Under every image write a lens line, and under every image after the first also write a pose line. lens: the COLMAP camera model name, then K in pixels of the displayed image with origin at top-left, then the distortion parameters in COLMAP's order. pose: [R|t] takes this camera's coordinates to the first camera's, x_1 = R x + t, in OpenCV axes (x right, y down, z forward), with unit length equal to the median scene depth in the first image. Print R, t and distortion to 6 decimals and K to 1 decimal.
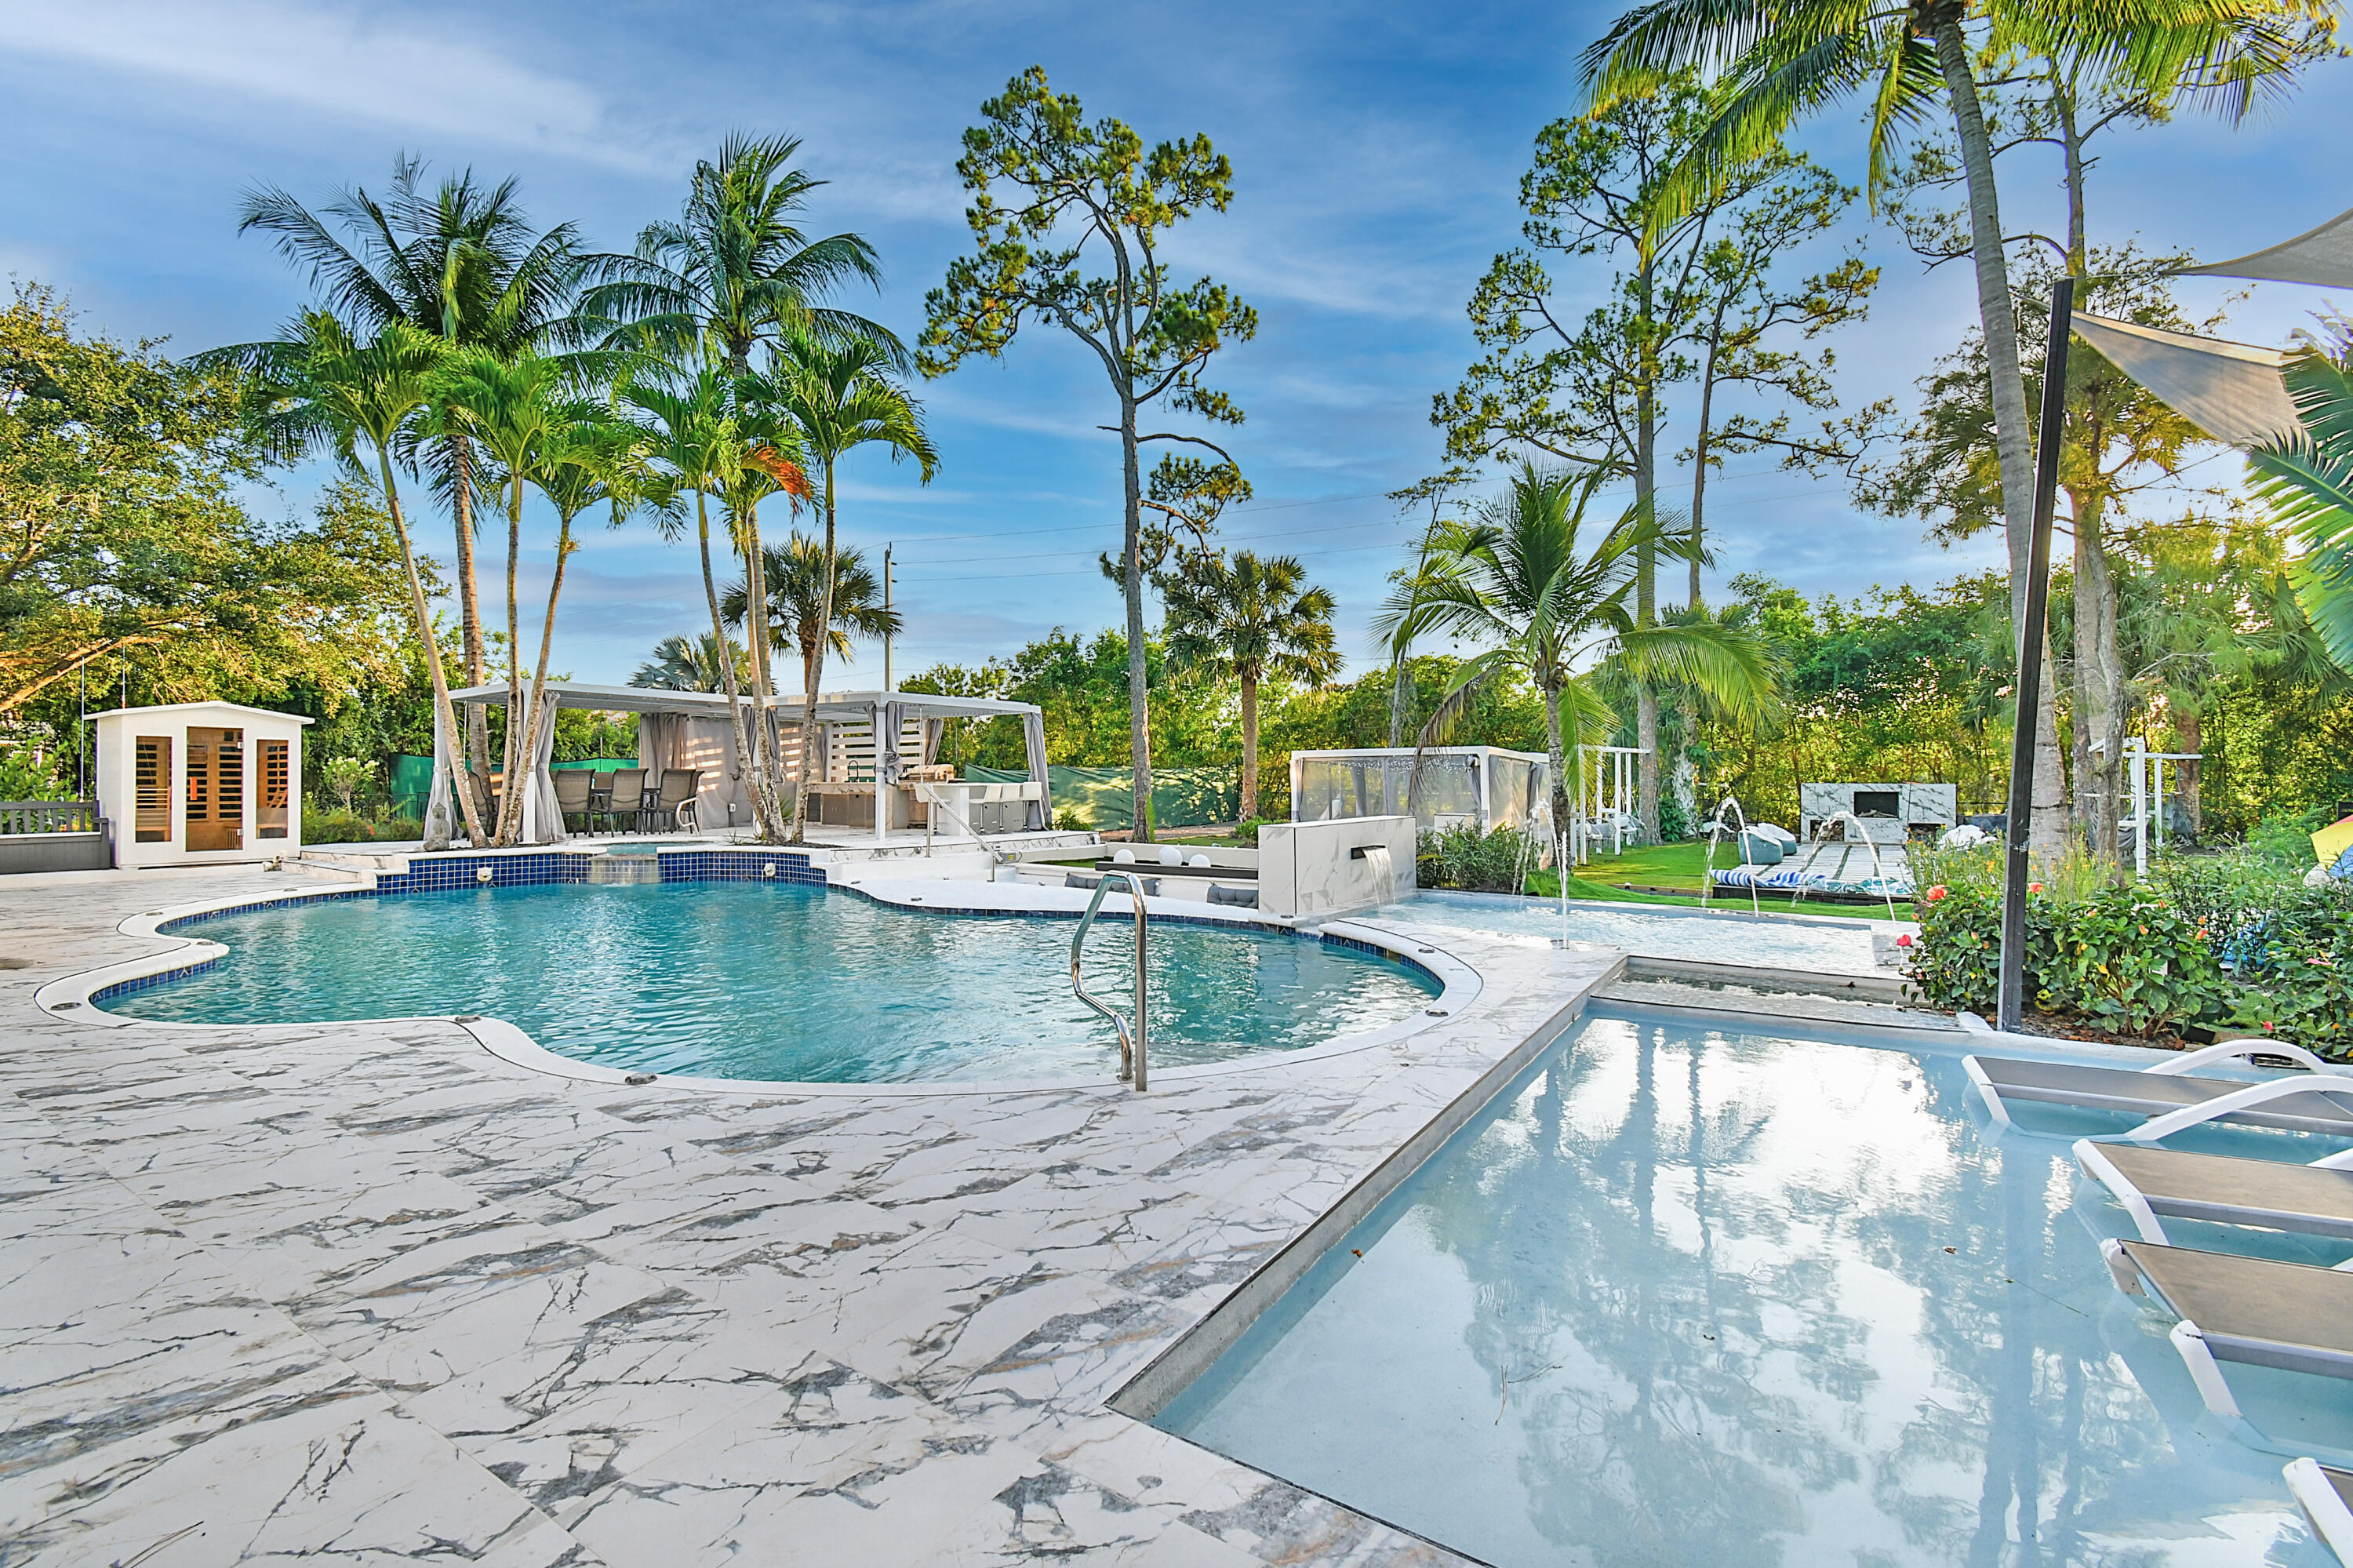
lens RADIAL K [[1029.5, 0, 1154.8], [0, 1029.5, 773.9], [0, 0, 1]] dist [0.033352, -0.024046]
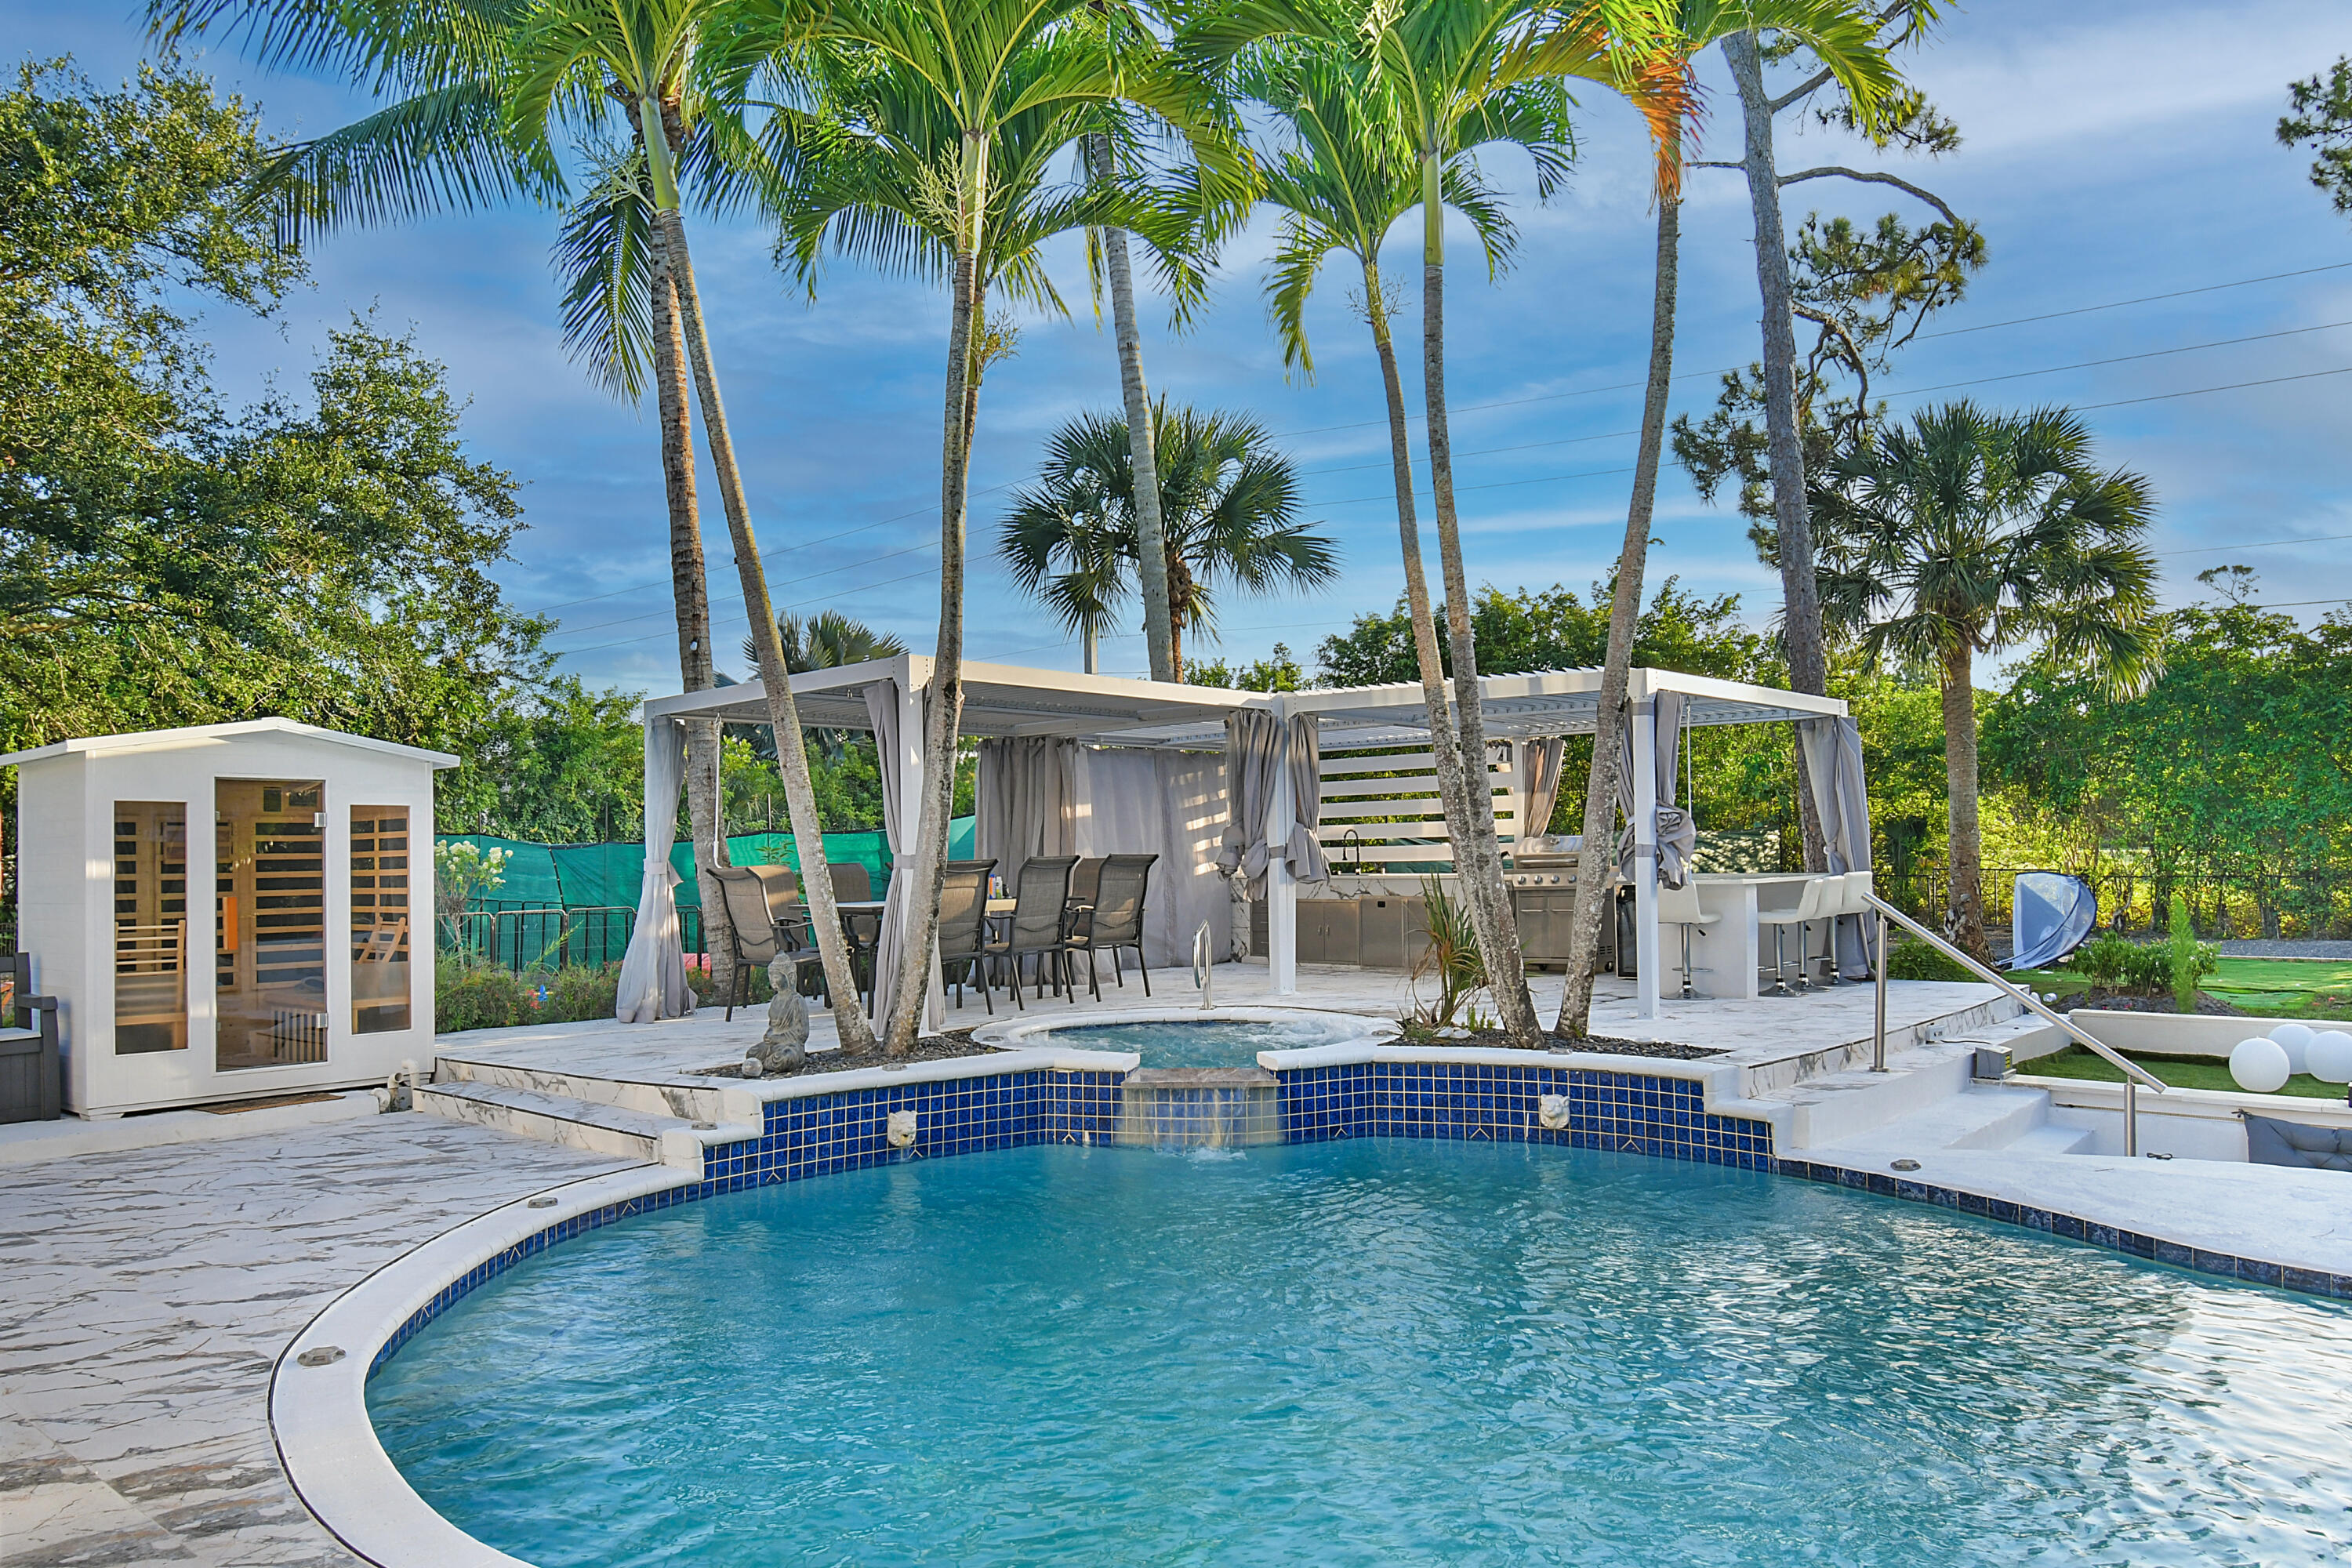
lens RADIAL K [[1621.6, 0, 1177.4], [0, 1621.6, 838.7], [0, 0, 1]] dist [0.005744, 0.001682]
pose [[0.992191, -0.015674, -0.123736, -0.225140], [0.015296, 0.999875, -0.004002, -0.005783], [0.123783, 0.002079, 0.992307, 0.190651]]
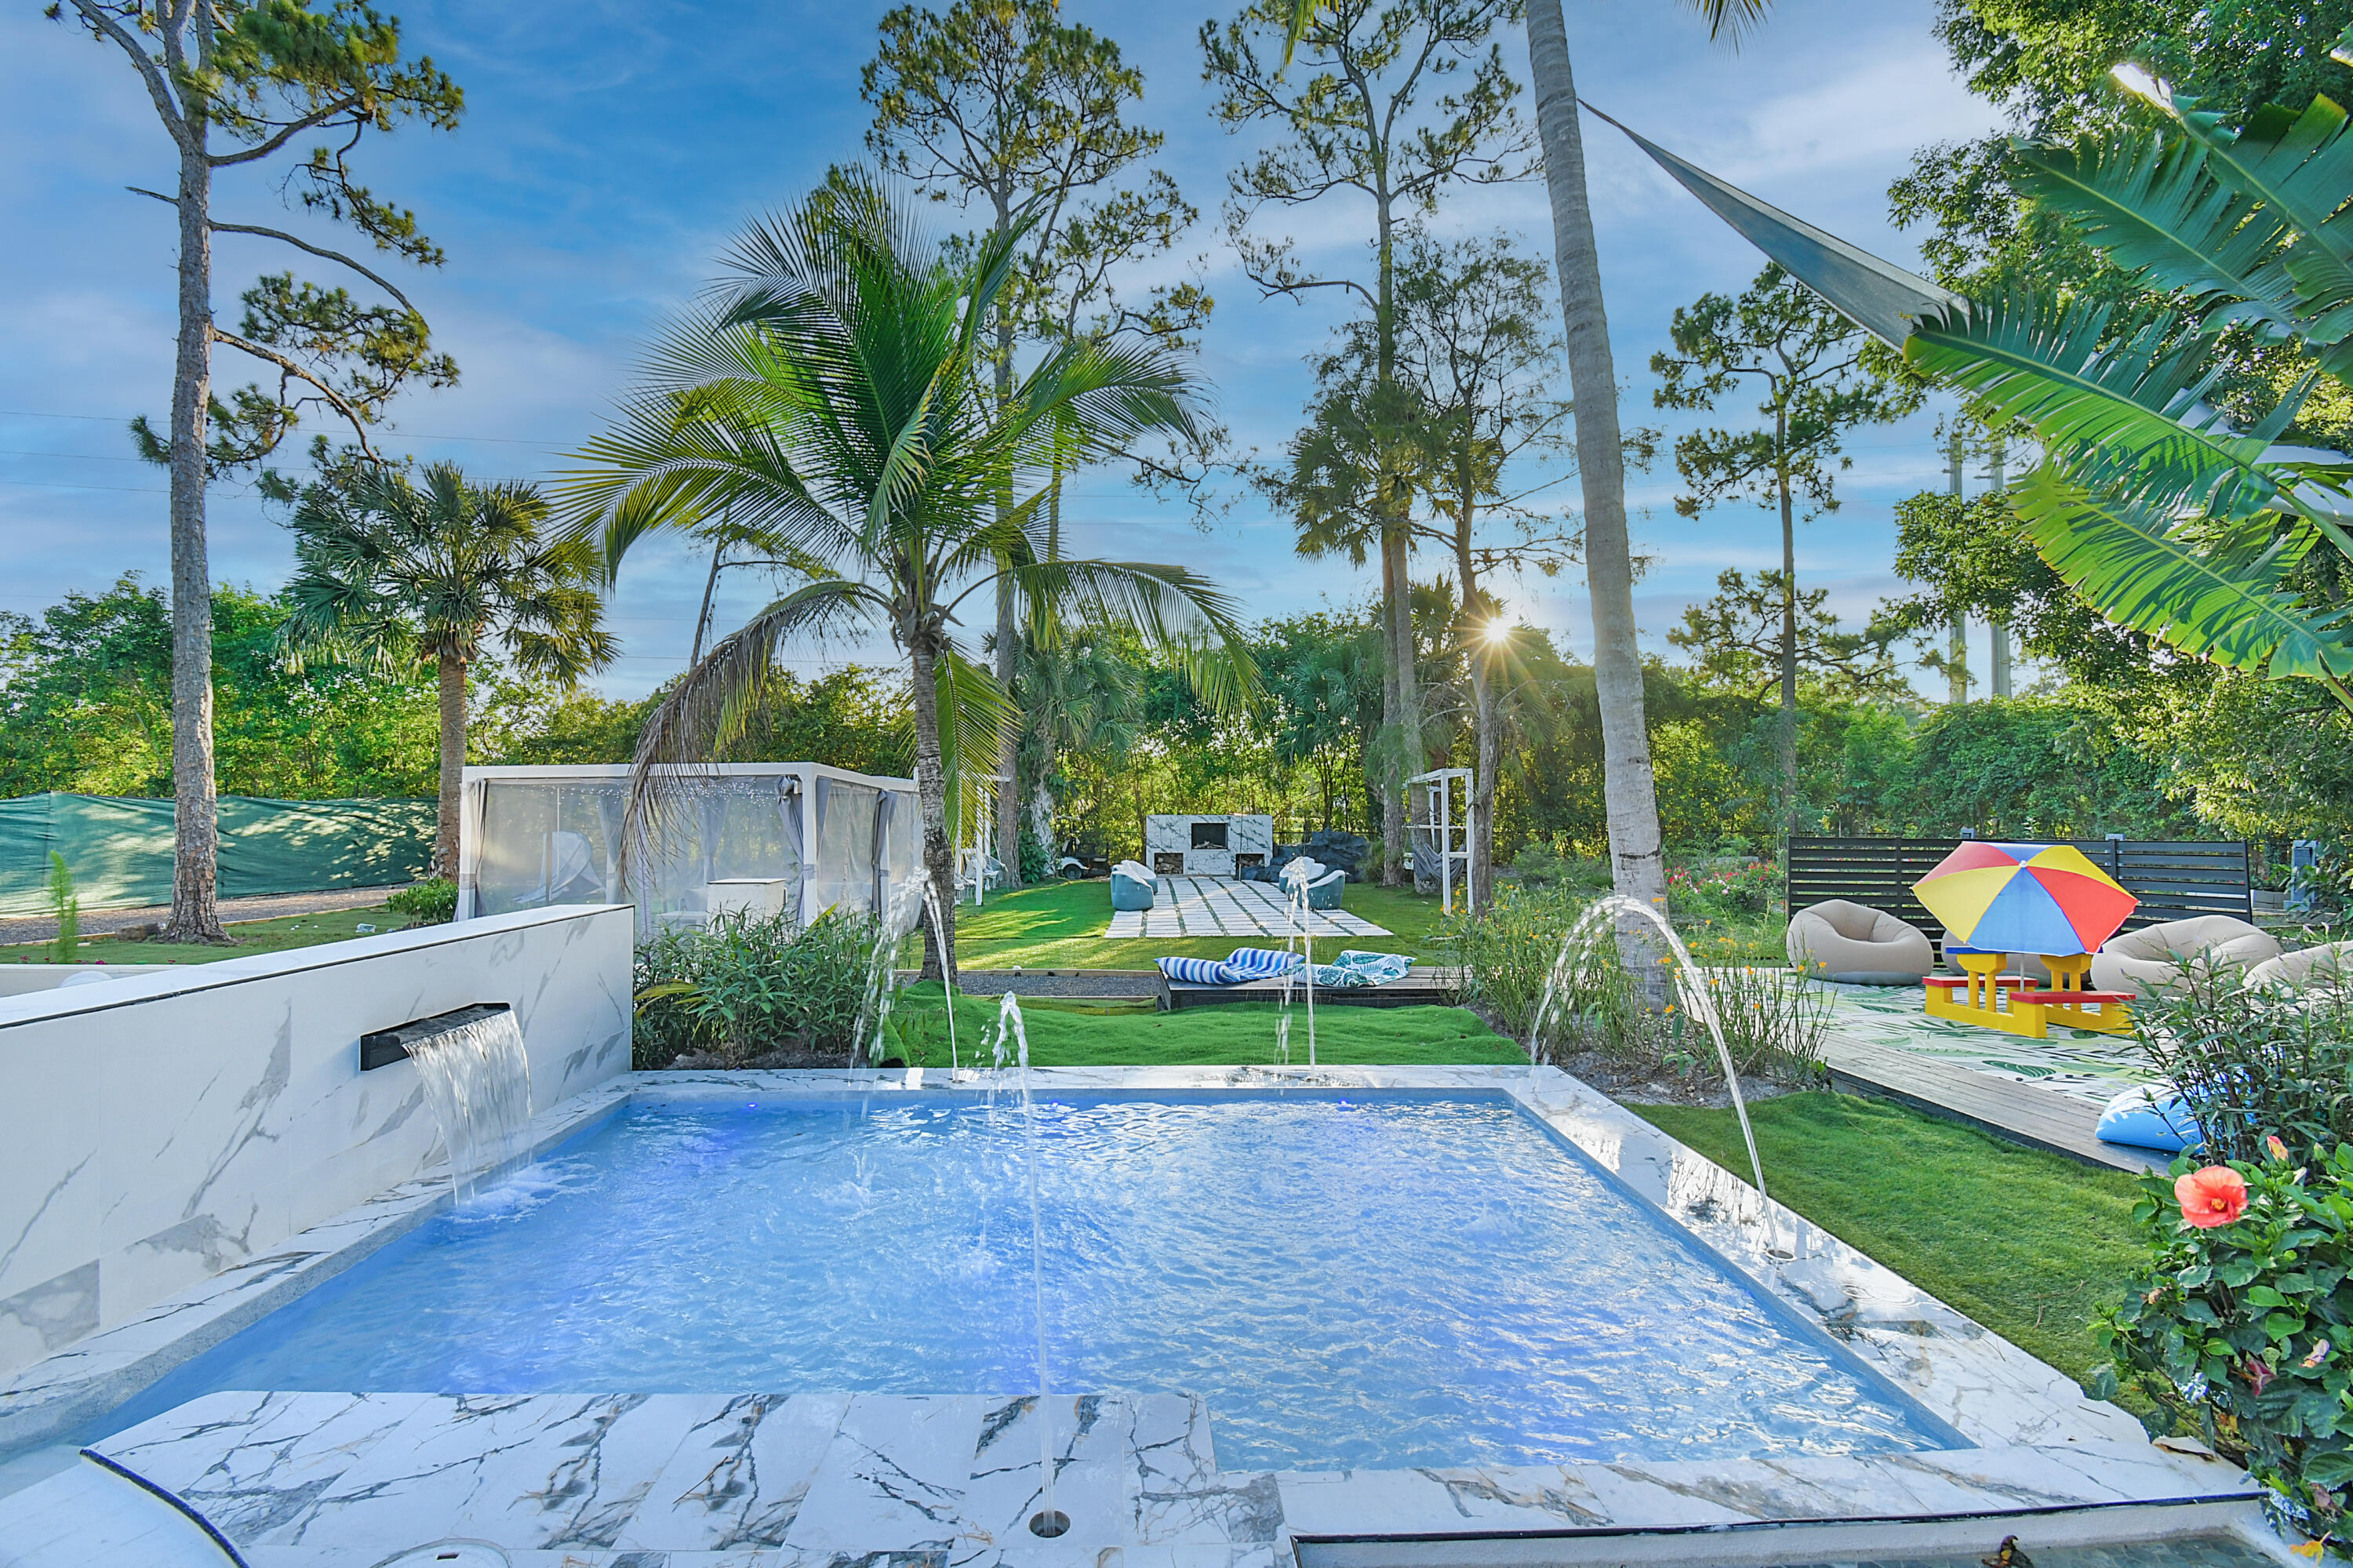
lens RADIAL K [[1059.4, 0, 1168.8], [0, 1059.4, 773.6], [0, 0, 1]] dist [0.031737, -0.024626]
pose [[0.812821, 0.014575, 0.582332, 0.079703], [0.003285, 0.999556, -0.029603, -0.000076], [-0.582505, 0.025975, 0.812412, 0.229241]]
